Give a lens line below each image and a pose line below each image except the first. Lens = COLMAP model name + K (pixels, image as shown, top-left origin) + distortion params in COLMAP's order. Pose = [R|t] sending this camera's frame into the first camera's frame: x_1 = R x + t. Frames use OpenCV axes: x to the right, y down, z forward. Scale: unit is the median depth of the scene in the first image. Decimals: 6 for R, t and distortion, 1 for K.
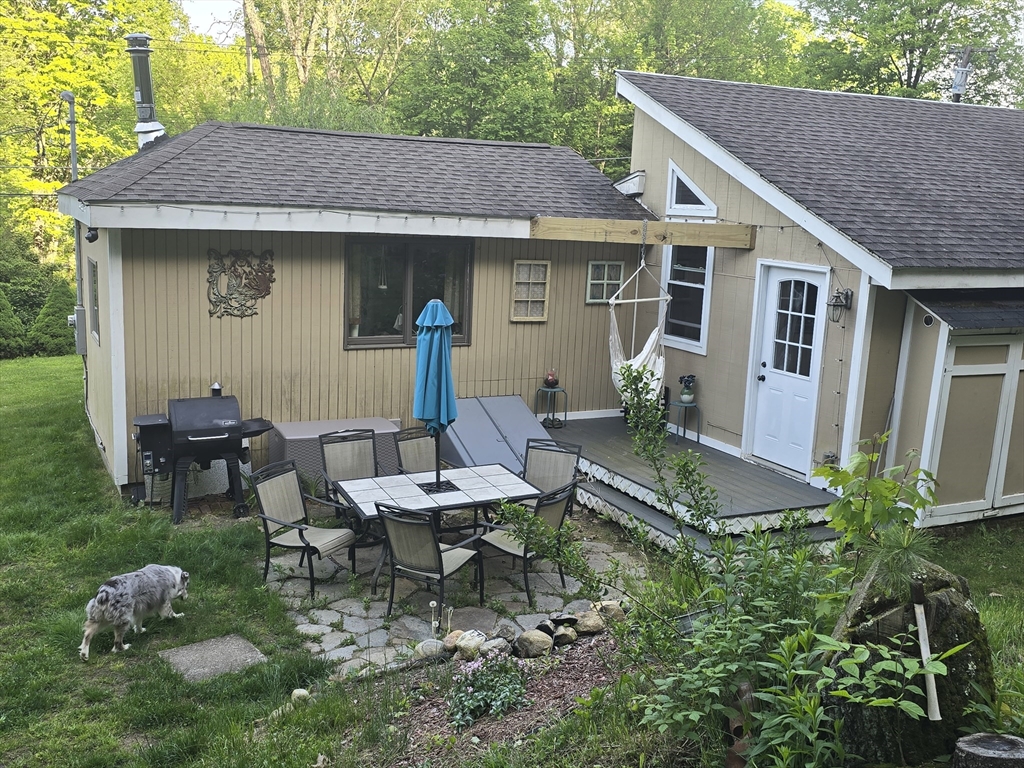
lens RADIAL K [[1004.9, 0, 512.0], [0, 1004.9, 384.0], [0, 0, 1]] dist [0.104572, -0.157574]
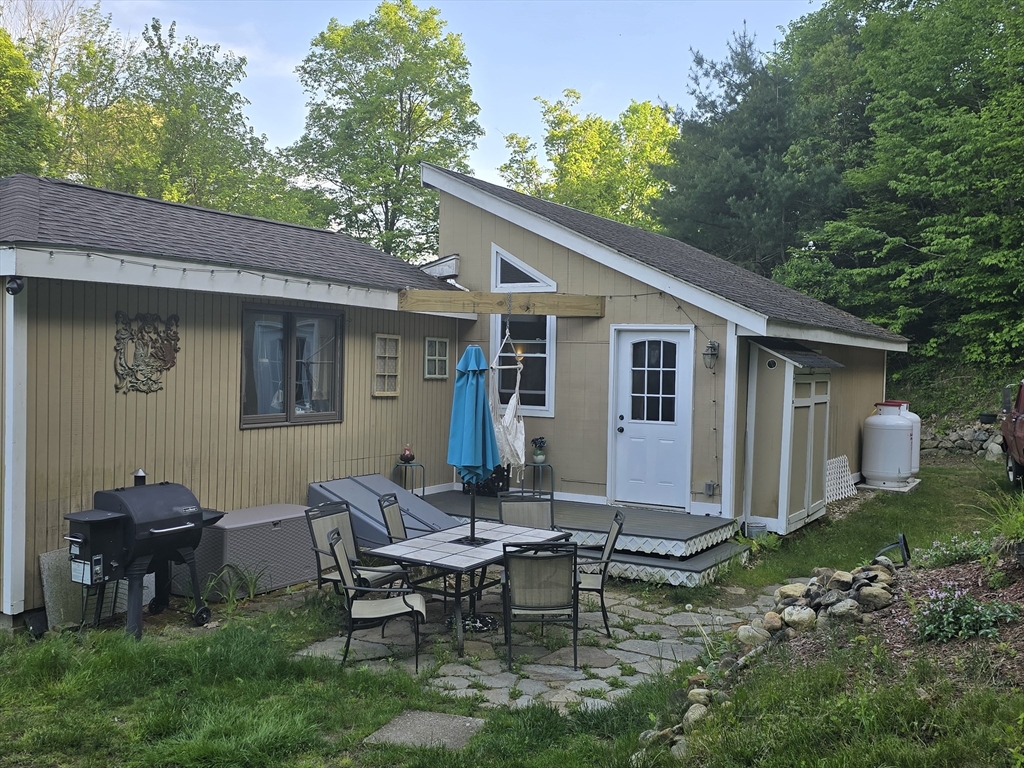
lens RADIAL K [[1004.9, 0, 512.0], [0, 1004.9, 384.0], [0, 0, 1]] dist [0.104572, -0.157574]
pose [[0.835052, -0.035428, 0.549029, -0.475655], [0.114712, 0.987204, -0.110770, 0.054954], [-0.538079, 0.155479, 0.828431, 0.134791]]
